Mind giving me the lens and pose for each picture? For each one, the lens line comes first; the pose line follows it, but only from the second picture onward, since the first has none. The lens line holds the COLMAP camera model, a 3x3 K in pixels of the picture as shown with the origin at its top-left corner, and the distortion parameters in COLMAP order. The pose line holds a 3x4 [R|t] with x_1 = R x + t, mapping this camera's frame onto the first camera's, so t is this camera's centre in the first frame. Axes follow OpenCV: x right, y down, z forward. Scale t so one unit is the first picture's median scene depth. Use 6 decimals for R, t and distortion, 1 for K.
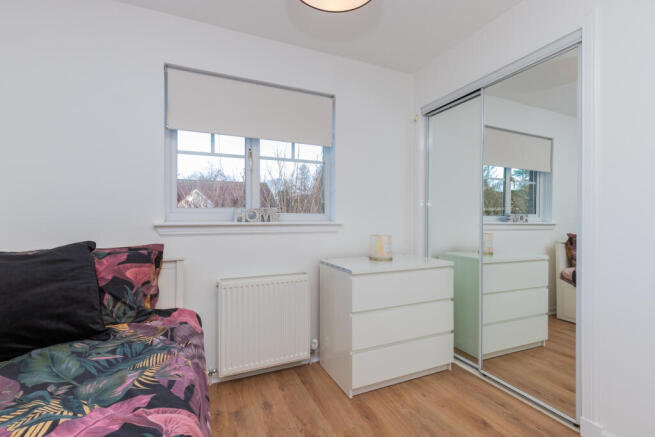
lens RADIAL K [[295.7, 0, 327.5], [0, 295.7, 218.5], [0, 0, 1]] dist [-0.000359, 0.000031]
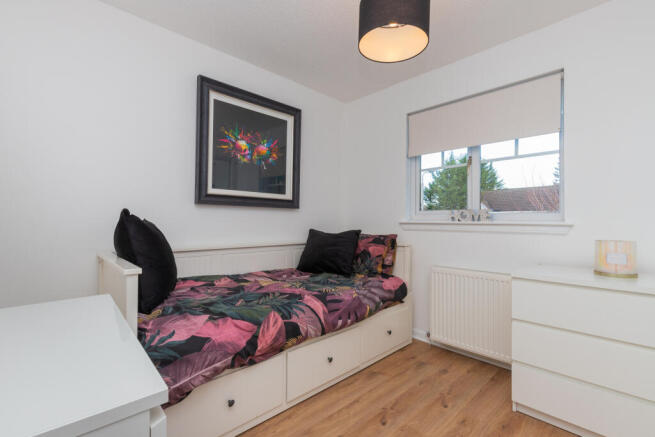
lens RADIAL K [[290.8, 0, 330.4], [0, 290.8, 225.5], [0, 0, 1]] dist [-0.000108, 0.000035]
pose [[0.349236, 0.012757, -0.936948, 0.677831], [-0.009563, 0.999904, 0.010050, 0.024453], [0.936986, 0.005450, 0.349324, 0.133119]]
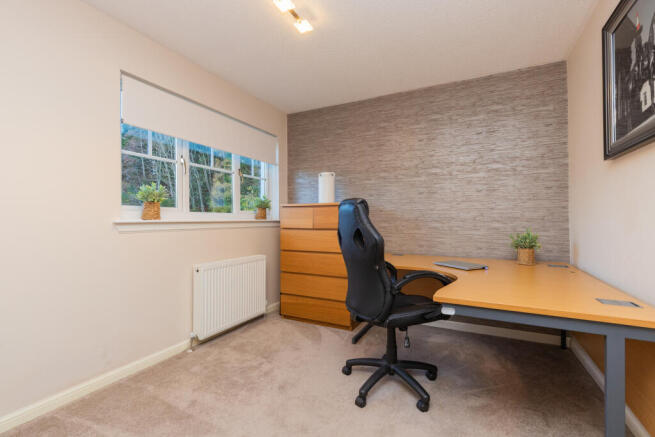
lens RADIAL K [[295.7, 0, 327.5], [0, 295.7, 218.5], [0, 0, 1]] dist [-0.000359, 0.000031]
pose [[0.770670, 0.002323, 0.637231, -0.658545], [-0.003720, 0.999993, 0.000854, 0.003331], [-0.637224, -0.003029, 0.770673, -0.291151]]
